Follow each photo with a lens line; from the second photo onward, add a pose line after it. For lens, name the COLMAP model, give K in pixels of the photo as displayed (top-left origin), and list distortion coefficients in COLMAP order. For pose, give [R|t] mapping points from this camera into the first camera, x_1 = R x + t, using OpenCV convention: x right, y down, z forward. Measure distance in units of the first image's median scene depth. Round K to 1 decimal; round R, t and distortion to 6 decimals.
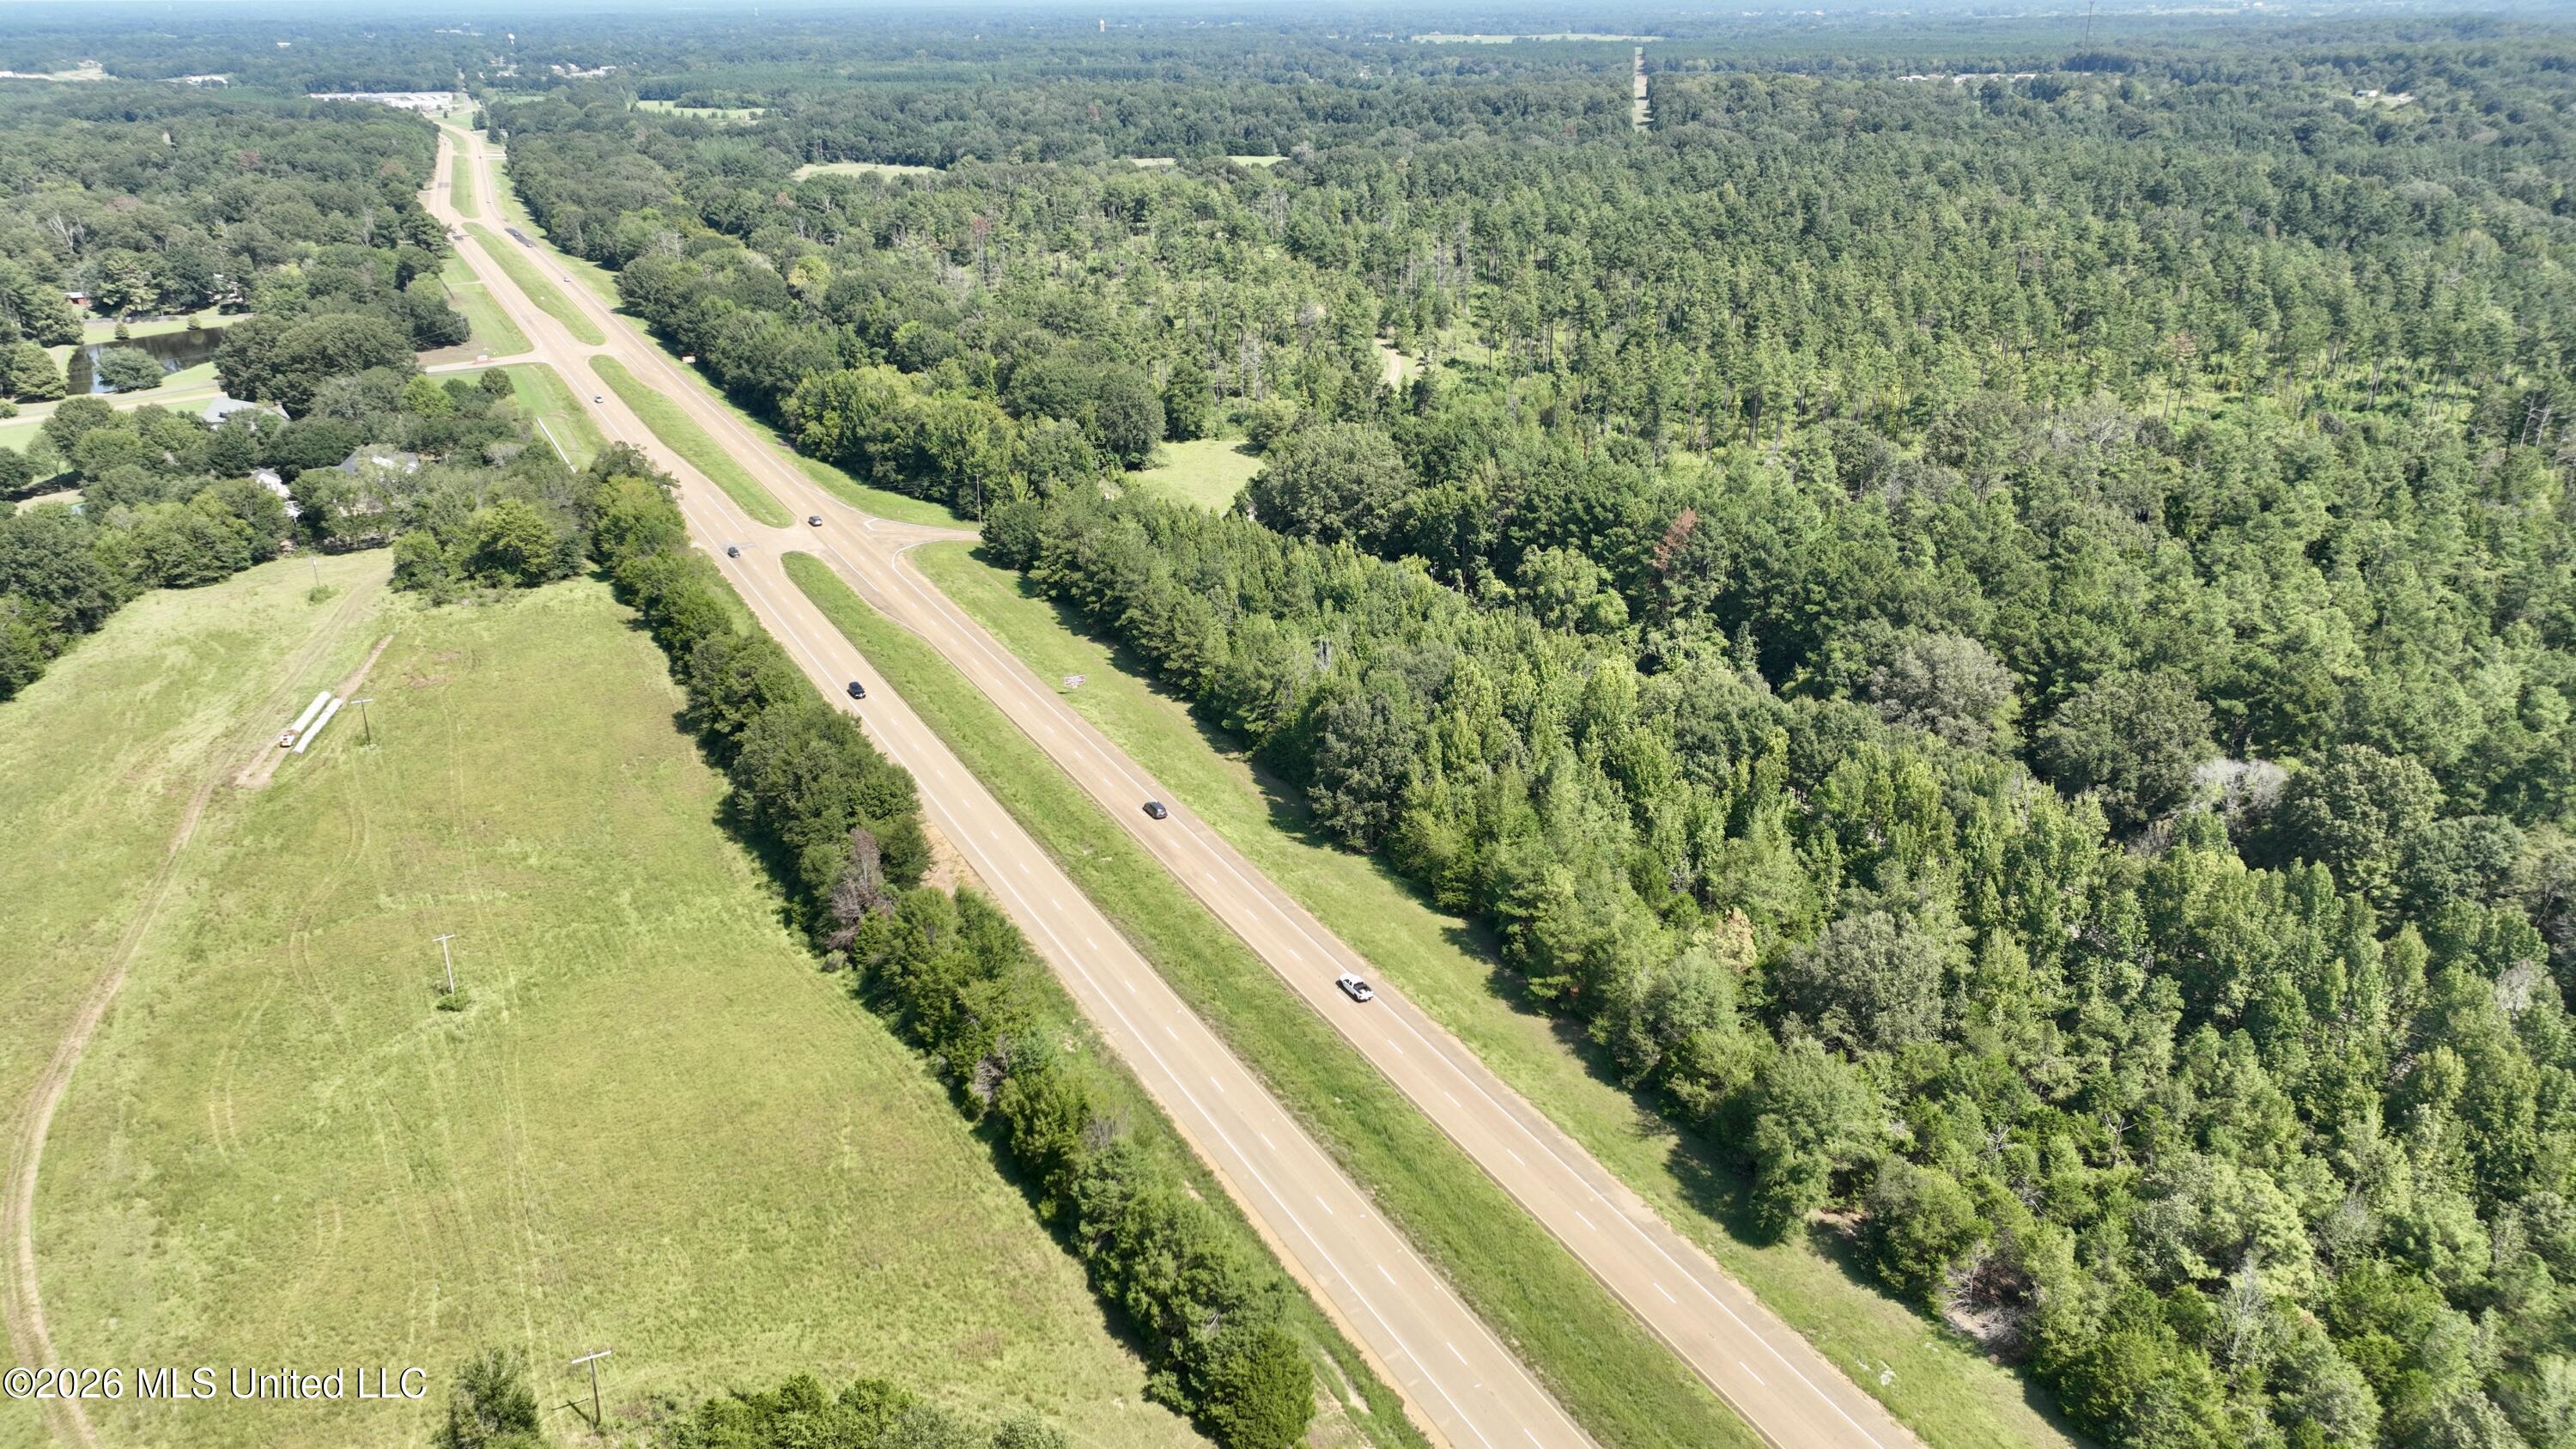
lens RADIAL K [[1810.1, 0, 1300.2], [0, 1810.1, 717.2], [0, 0, 1]] dist [0.002004, 0.019568]
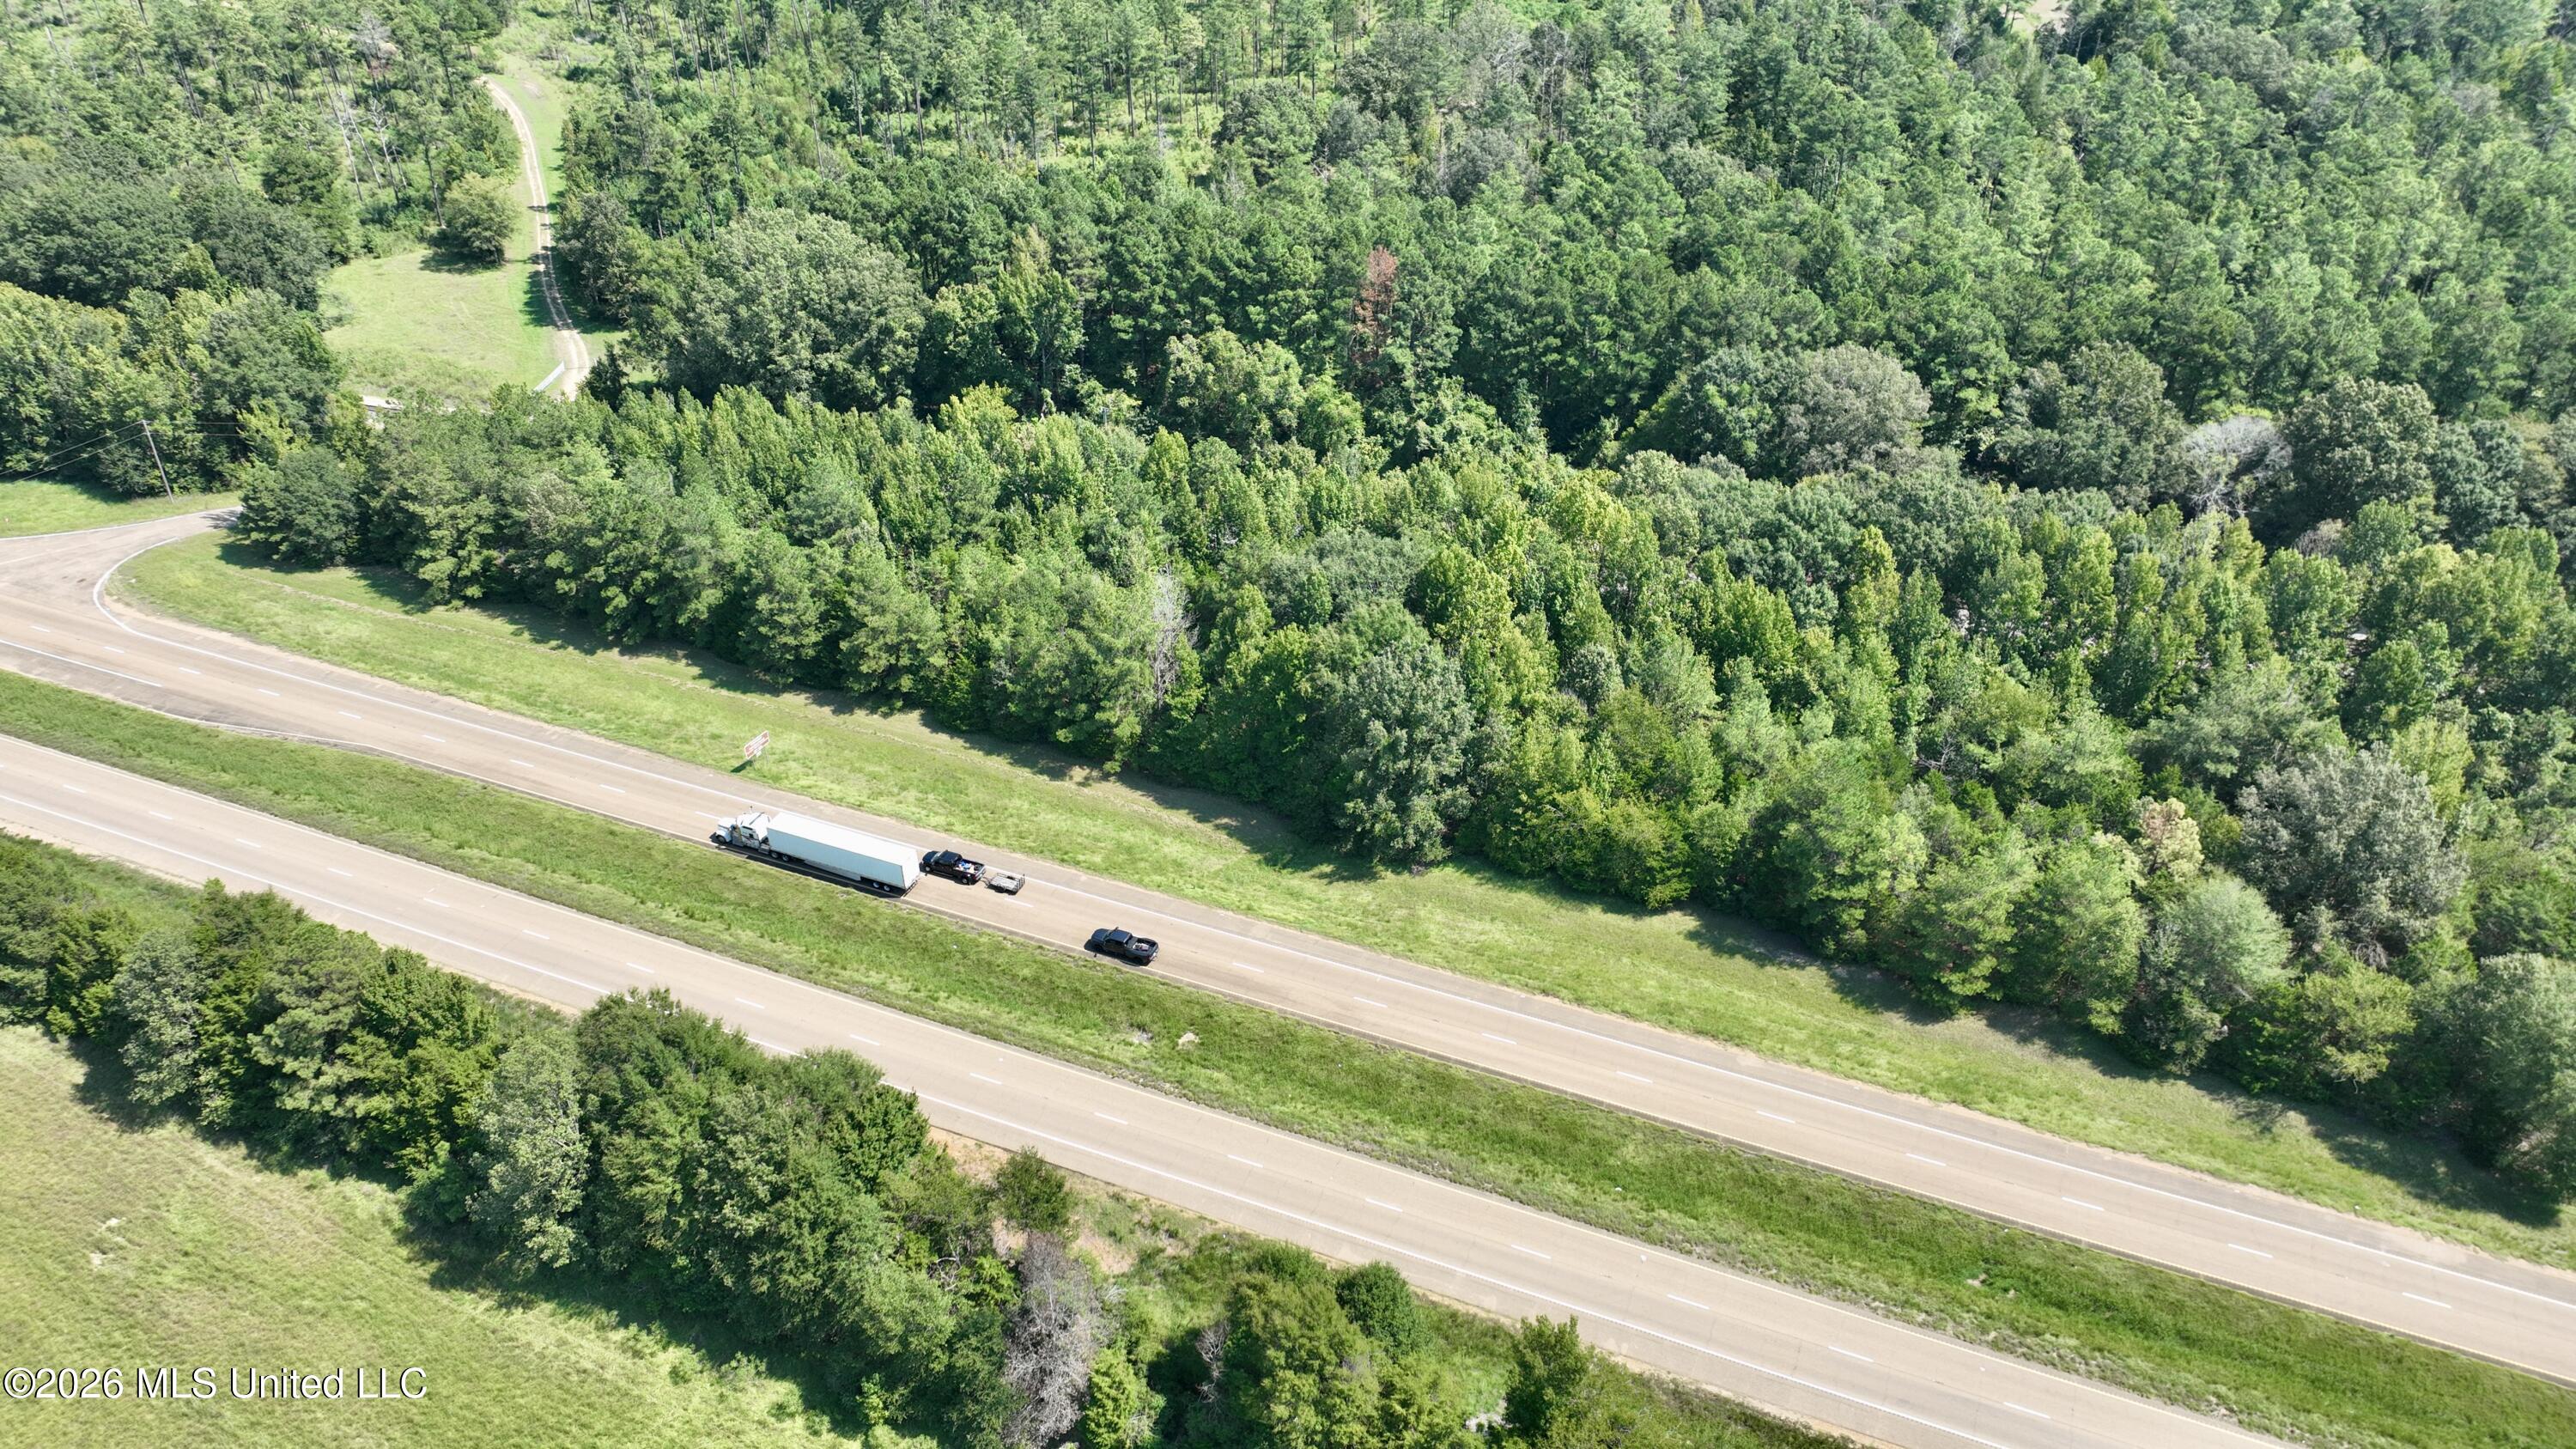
lens RADIAL K [[1827.1, 0, 1302.1], [0, 1827.1, 726.5], [0, 0, 1]] dist [0.005255, 0.003879]
pose [[0.780991, -0.346647, 0.519509, -0.320303], [0.234917, 0.933786, 0.269920, -0.159790], [-0.578677, -0.088763, 0.810712, 0.416364]]
